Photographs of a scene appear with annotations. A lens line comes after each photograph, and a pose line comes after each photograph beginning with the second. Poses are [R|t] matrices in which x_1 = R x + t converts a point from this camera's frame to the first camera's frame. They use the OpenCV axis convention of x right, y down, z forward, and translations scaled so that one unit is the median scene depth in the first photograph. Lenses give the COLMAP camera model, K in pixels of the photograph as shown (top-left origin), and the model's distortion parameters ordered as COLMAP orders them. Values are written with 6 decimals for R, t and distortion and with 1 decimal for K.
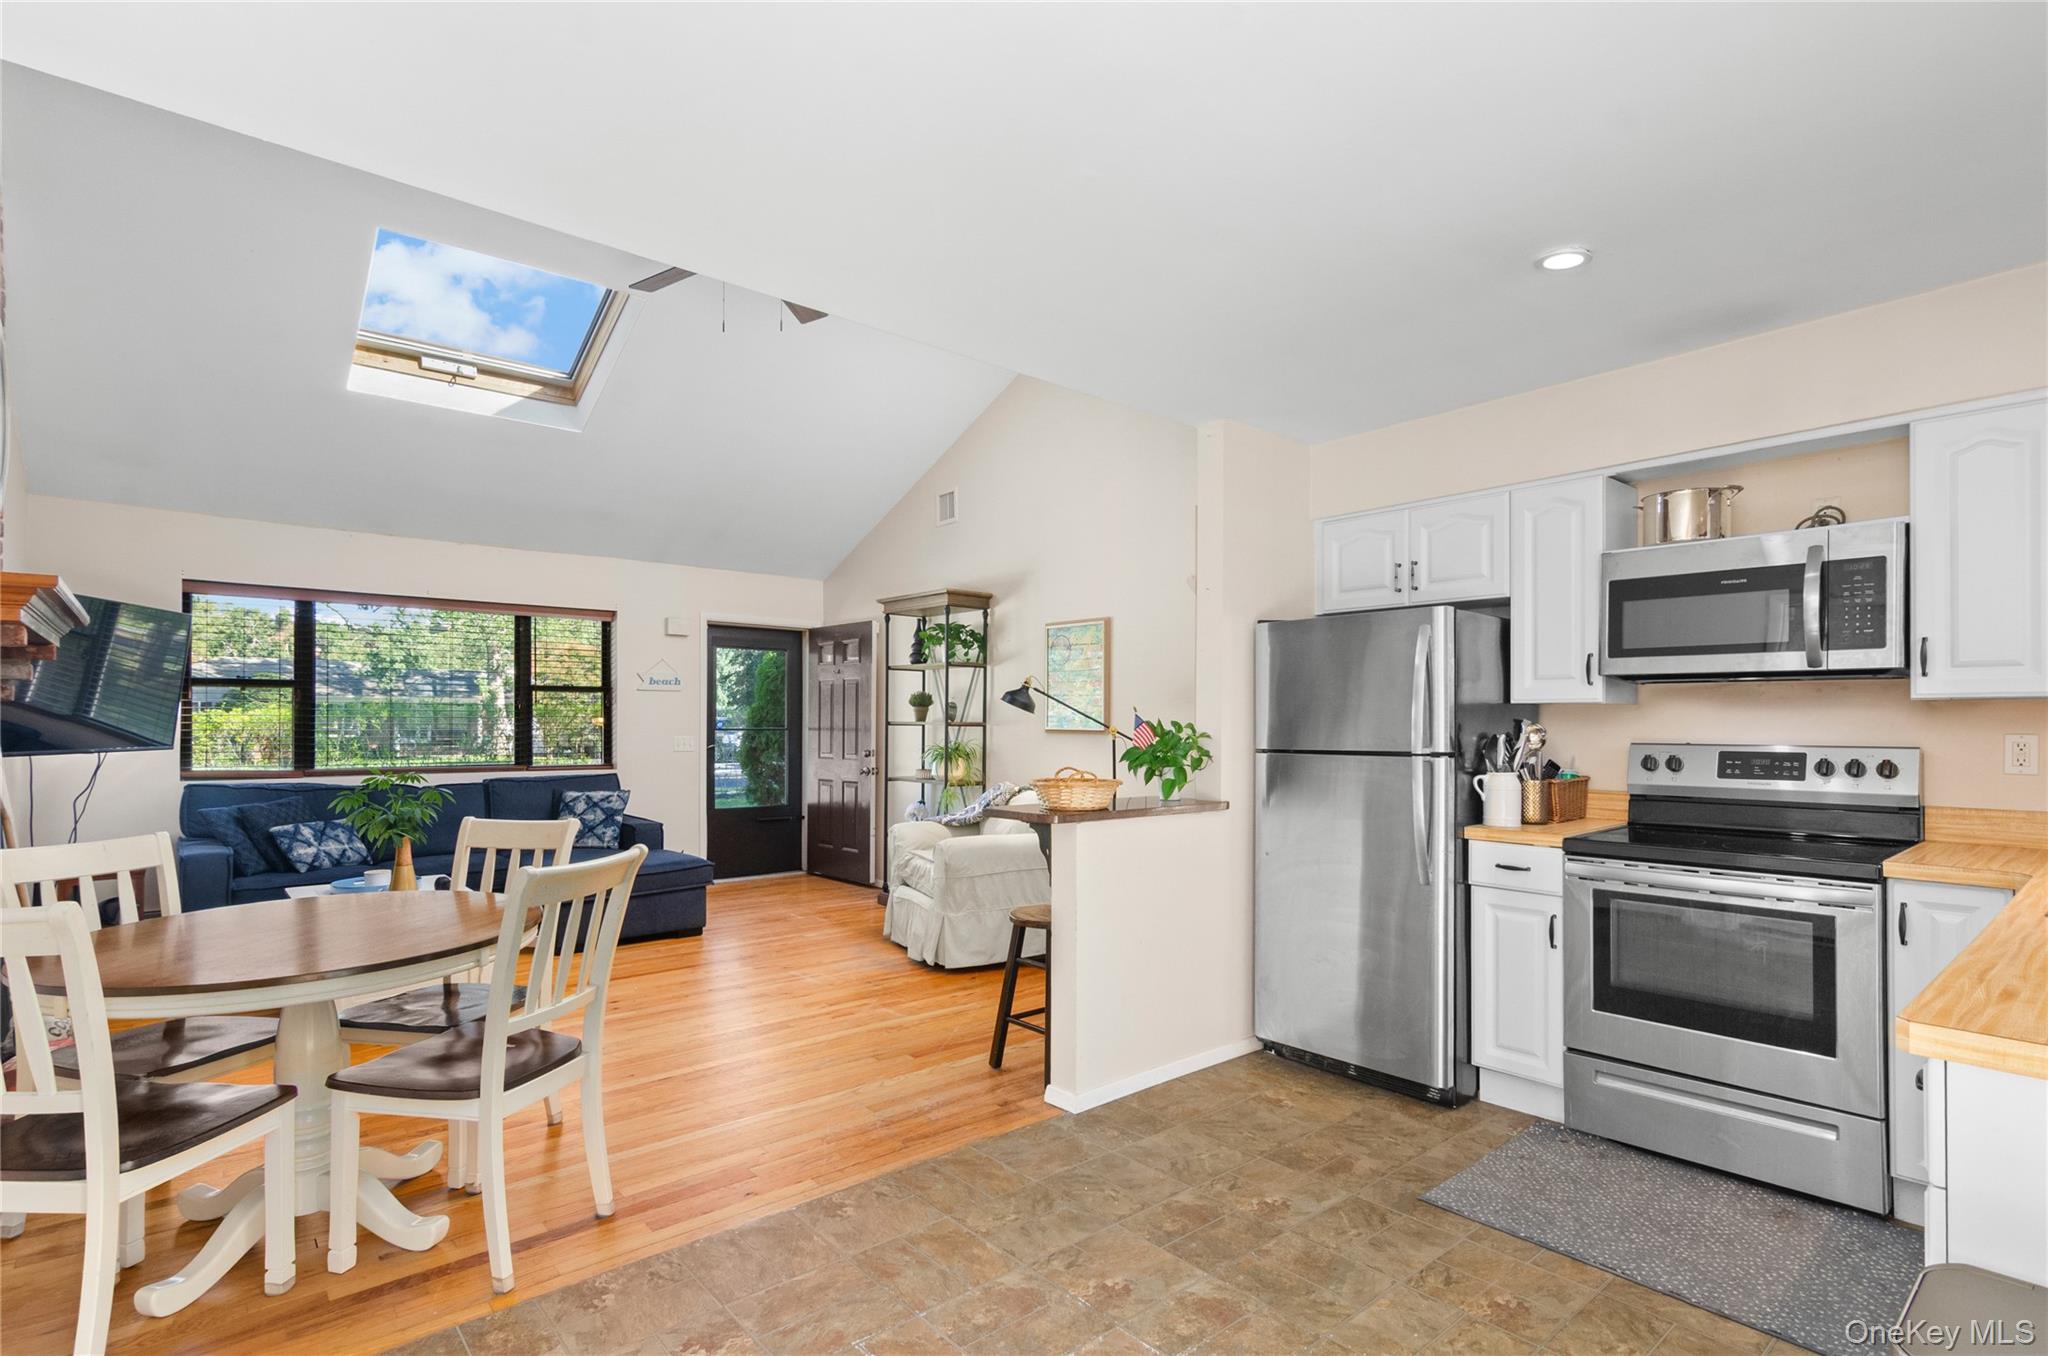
lens RADIAL K [[982.1, 0, 1020.7], [0, 982.1, 721.6], [0, 0, 1]] dist [-0.000873, 0.000222]
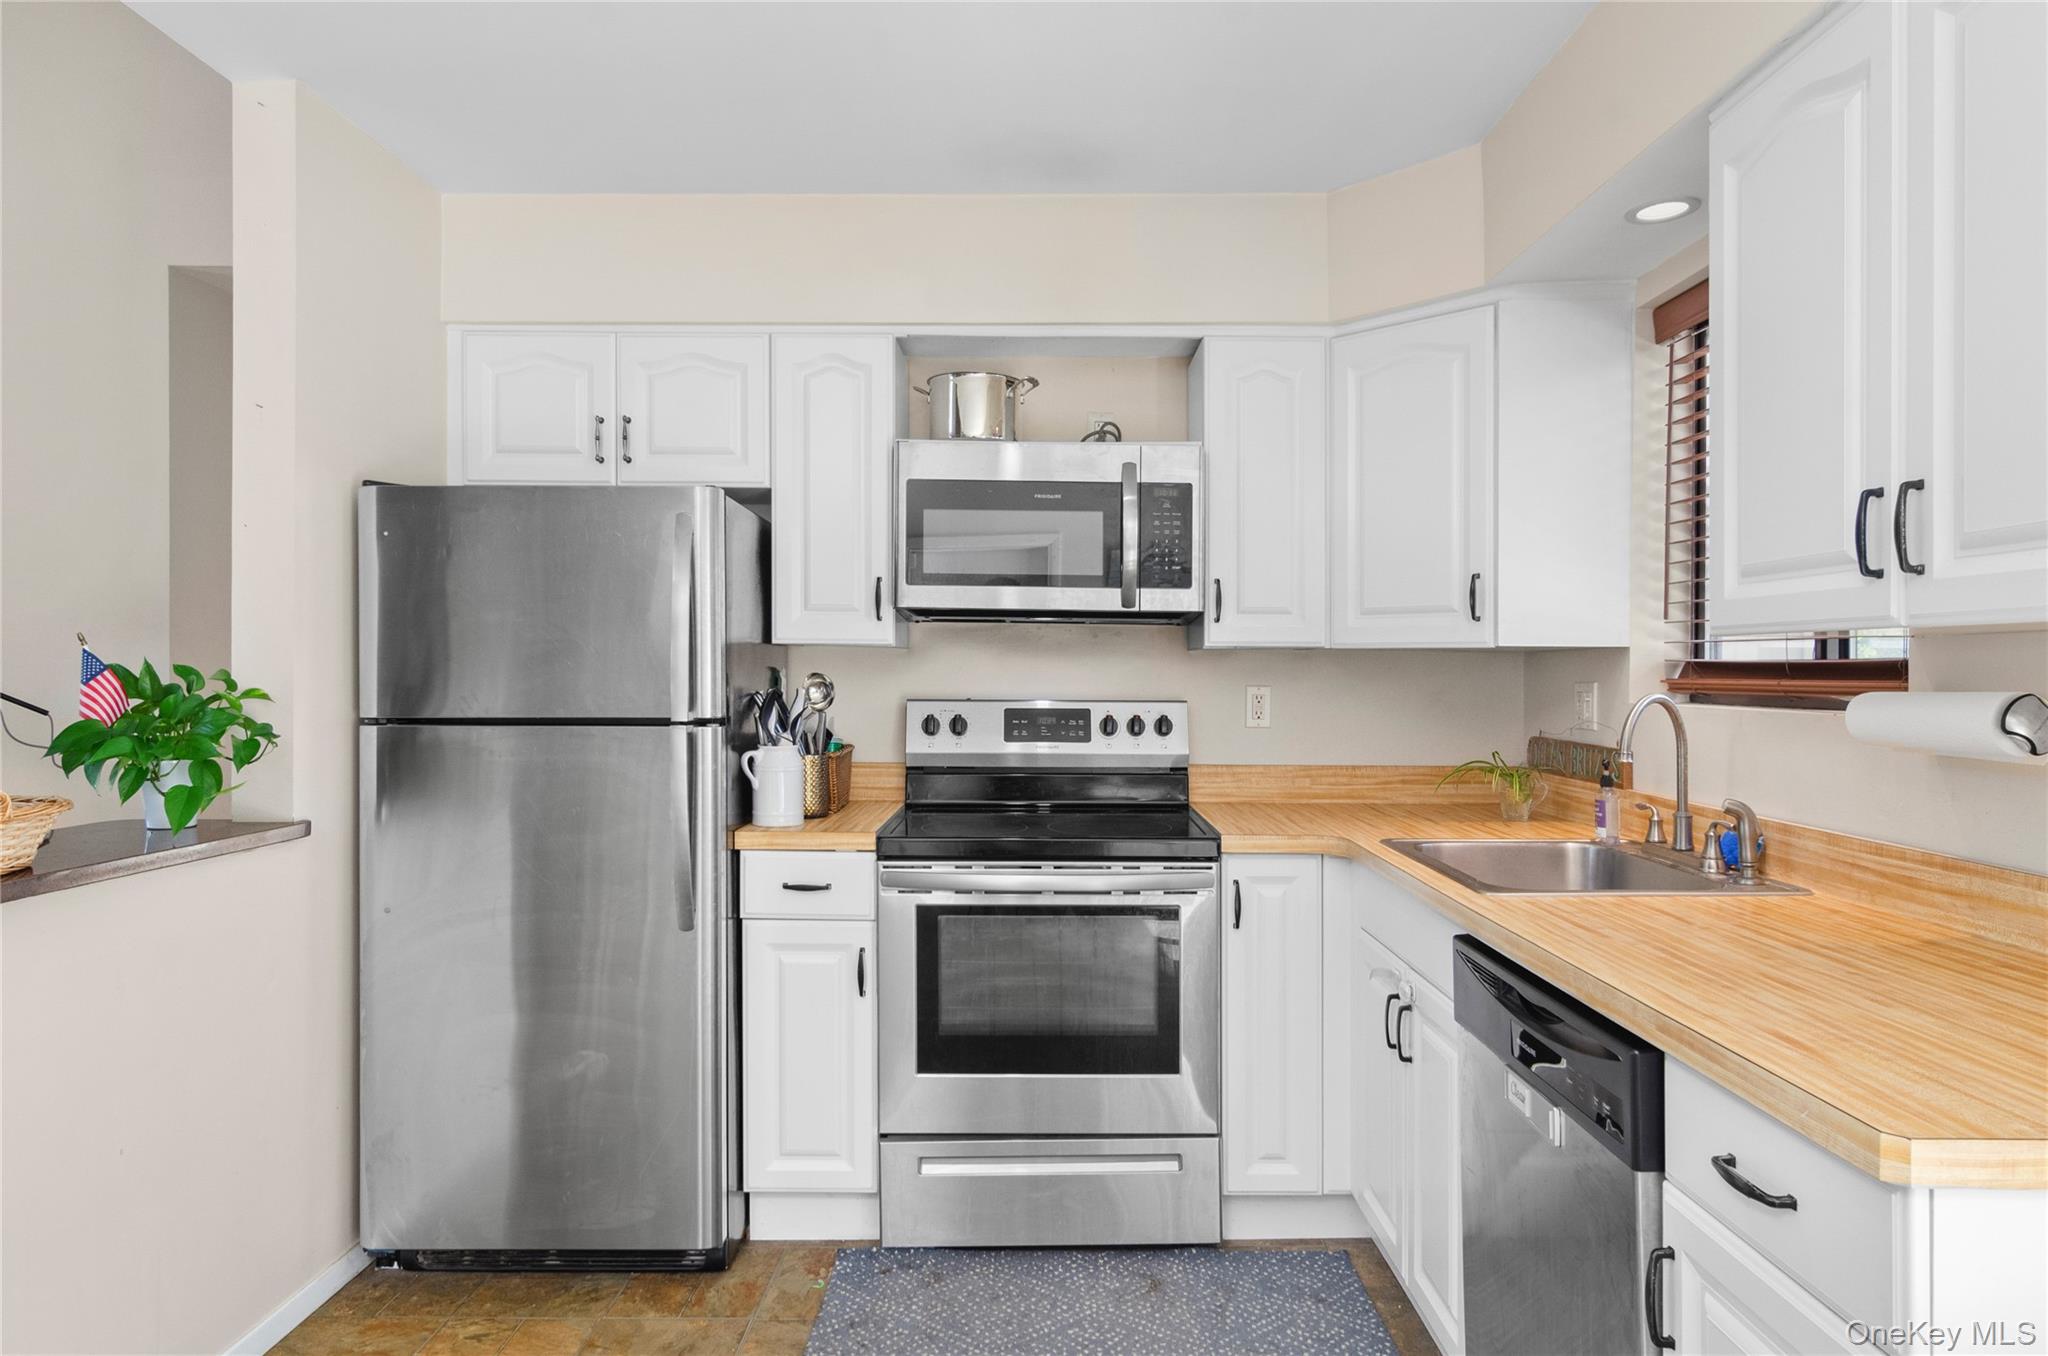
lens RADIAL K [[1223.3, 0, 1027.8], [0, 1223.3, 685.3], [0, 0, 1]] dist [0.002012, -0.000755]
pose [[0.651259, -0.004398, 0.758843, -0.036857], [-0.006218, 0.999919, 0.011133, -0.000051], [-0.758830, -0.011969, 0.651179, 0.332597]]
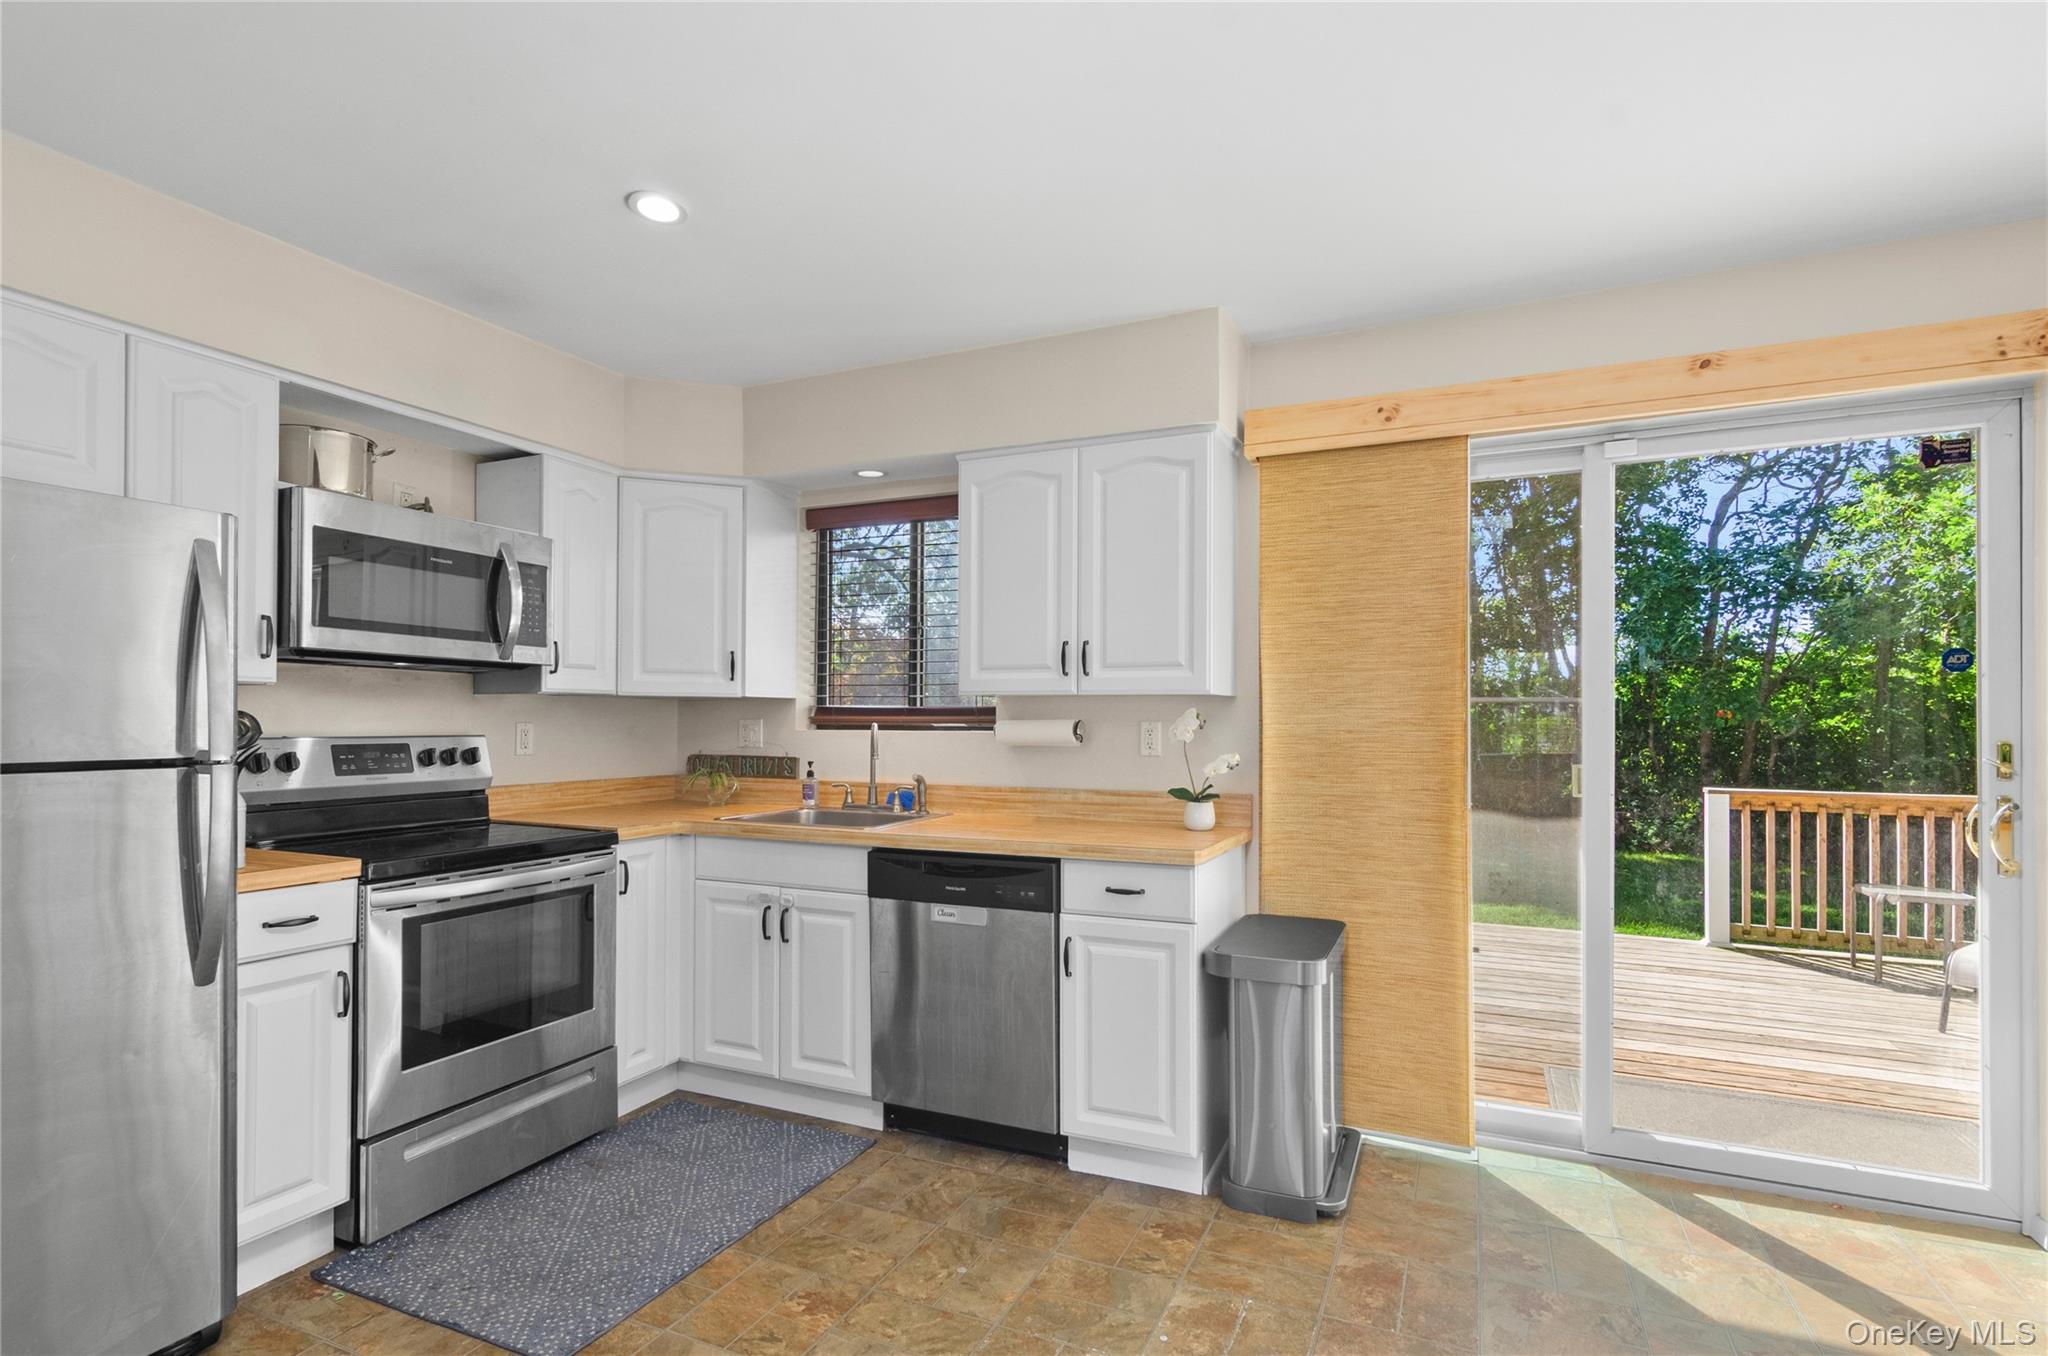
lens RADIAL K [[982.1, 0, 1020.7], [0, 982.1, 721.6], [0, 0, 1]] dist [-0.000873, 0.000222]
pose [[-0.415464, -0.000118, 0.909609, -0.321707], [-0.003264, 0.999994, -0.001361, 0.008895], [-0.909604, -0.003534, -0.415462, 0.806946]]
